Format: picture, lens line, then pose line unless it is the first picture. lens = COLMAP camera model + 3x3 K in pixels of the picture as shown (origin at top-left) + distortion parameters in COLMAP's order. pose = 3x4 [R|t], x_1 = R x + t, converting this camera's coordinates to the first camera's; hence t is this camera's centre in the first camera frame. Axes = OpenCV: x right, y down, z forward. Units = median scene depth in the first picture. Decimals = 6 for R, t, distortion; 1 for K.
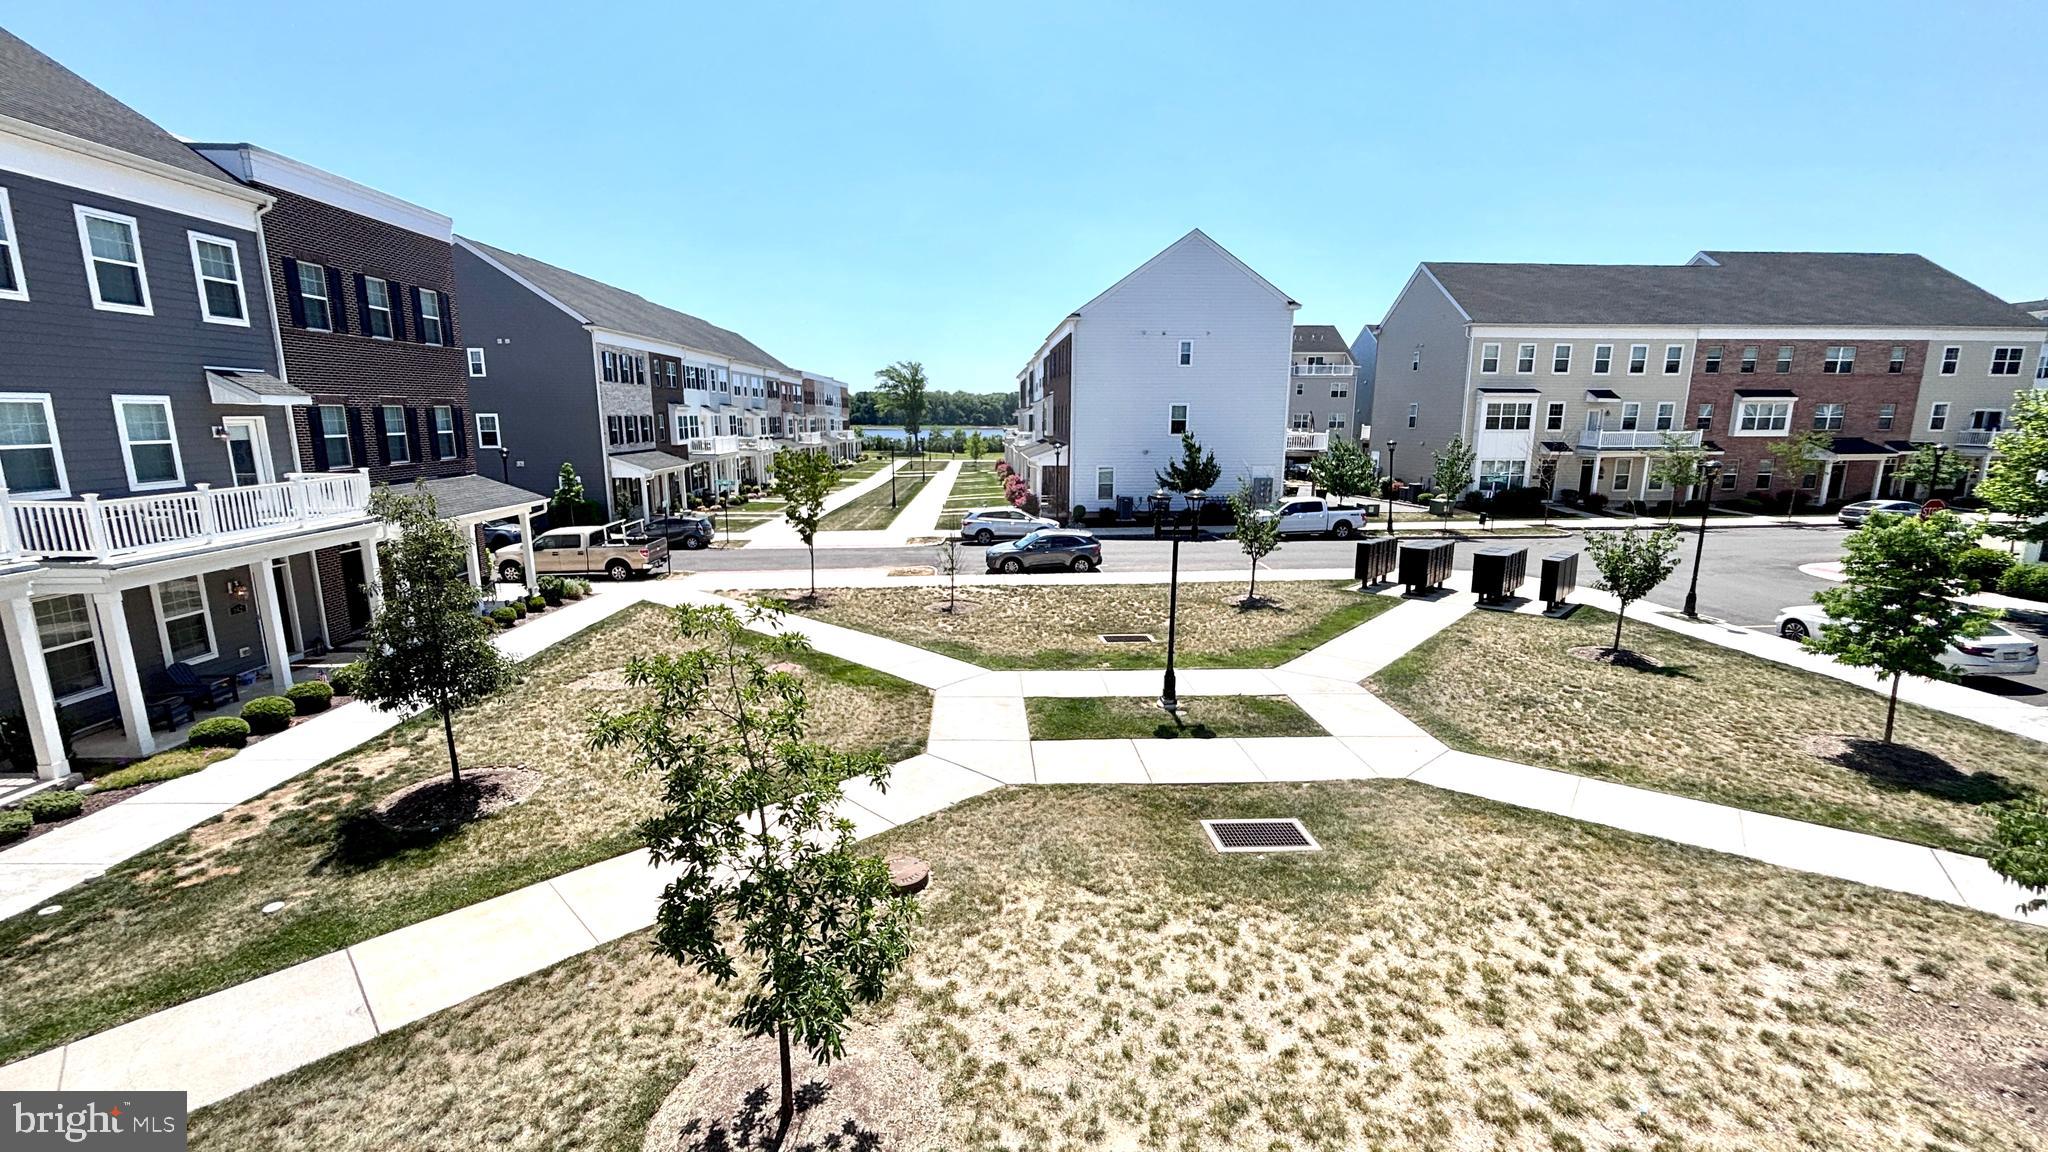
lens RADIAL K [[836.3, 0, 1024.0], [0, 836.3, 576.0], [0, 0, 1]] dist [-0.002348, 0.000021]
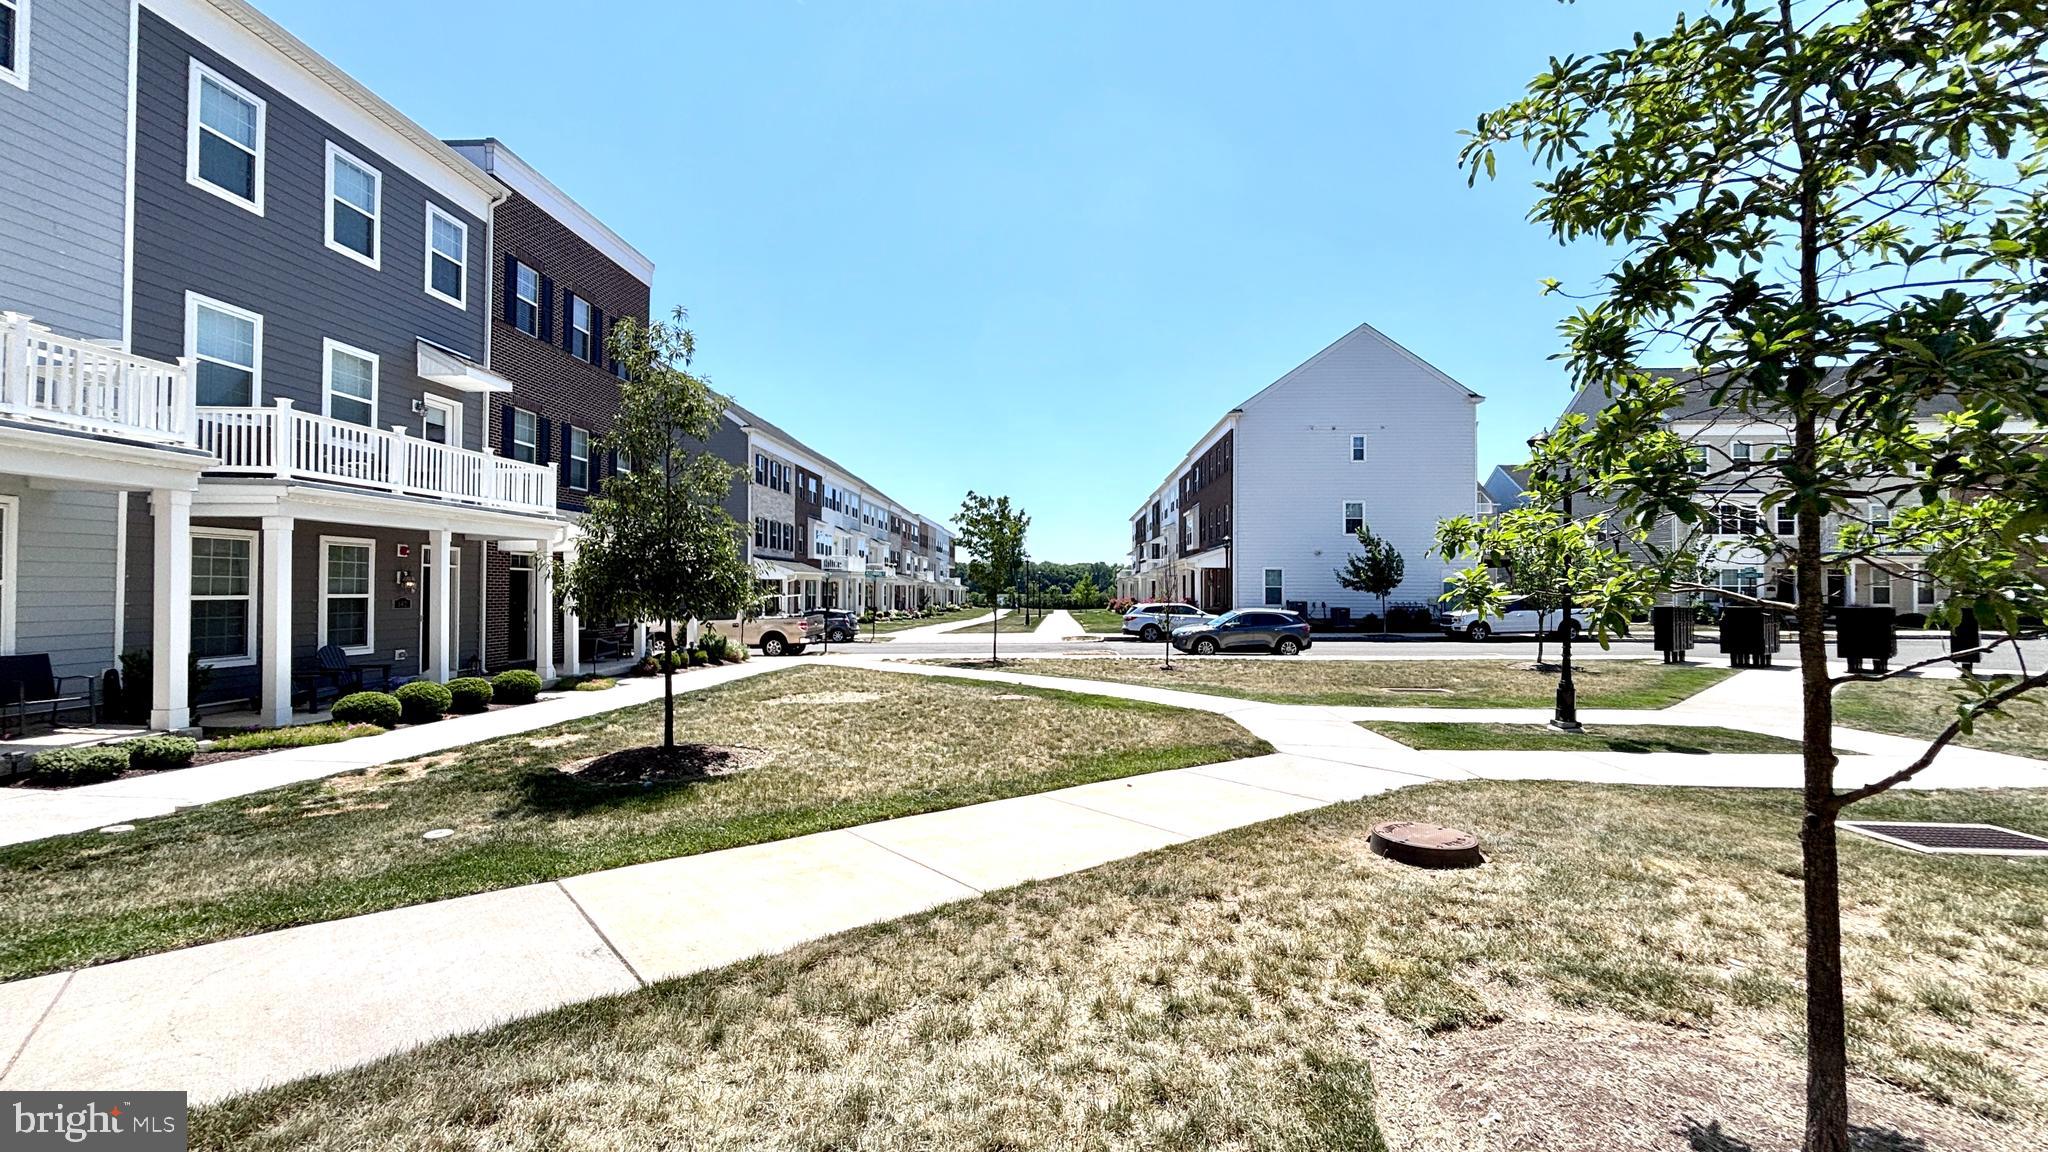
lens RADIAL K [[834.0, 0, 1021.3], [0, 834.0, 575.1], [0, 0, 1]] dist [-0.000693, 0.001168]
pose [[0.995156, 0.000579, -0.098308, -0.212022], [-0.020899, 0.978372, -0.205795, 0.171553], [0.096062, 0.206852, 0.973645, 0.206223]]
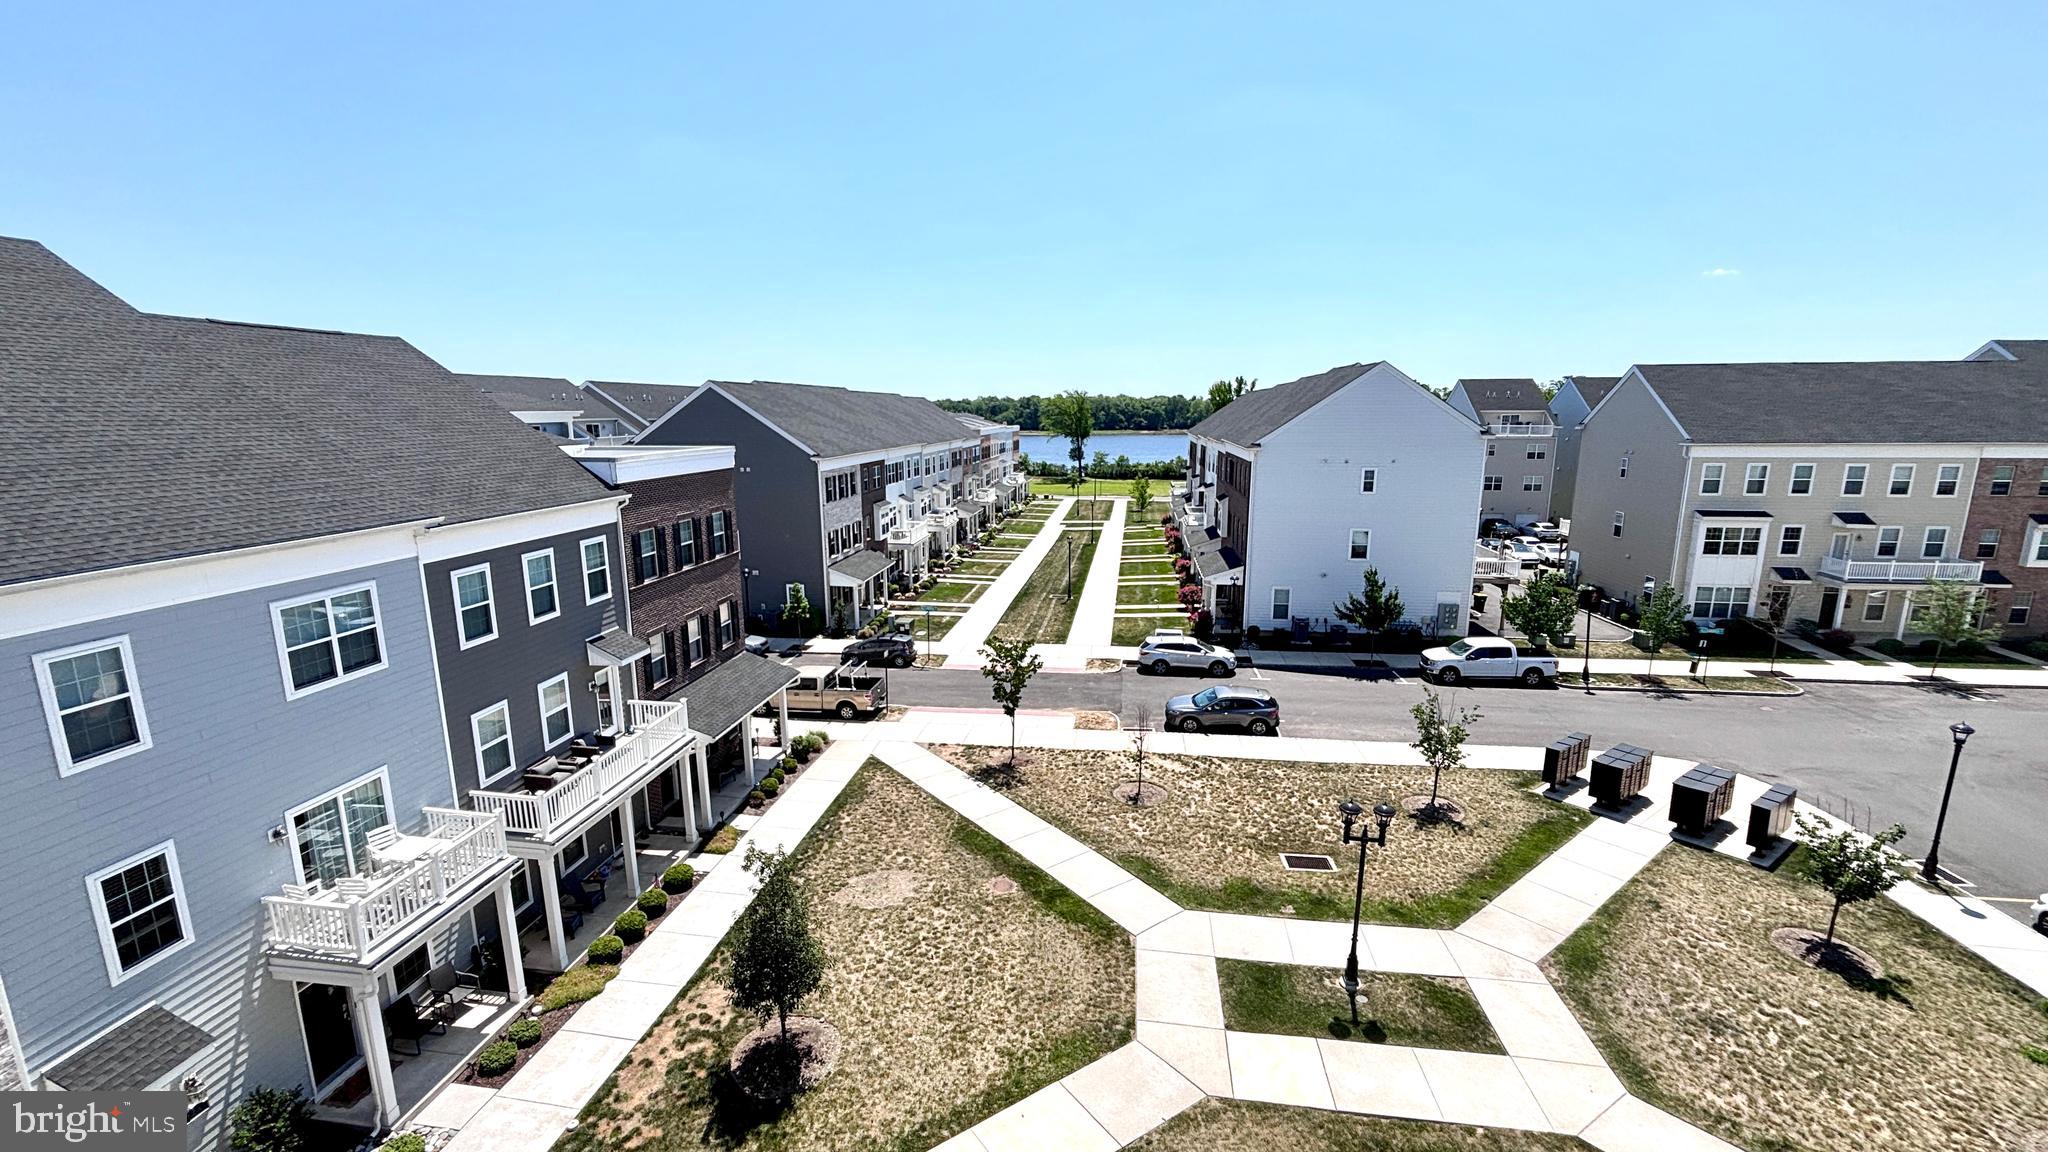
lens RADIAL K [[834.0, 0, 1021.3], [0, 834.0, 575.1], [0, 0, 1]] dist [-0.000693, 0.001168]
pose [[0.981994, 0.029741, -0.186556, -0.059679], [-0.028860, 0.999556, 0.007436, -0.358498], [0.186694, -0.001918, 0.982416, -0.157104]]
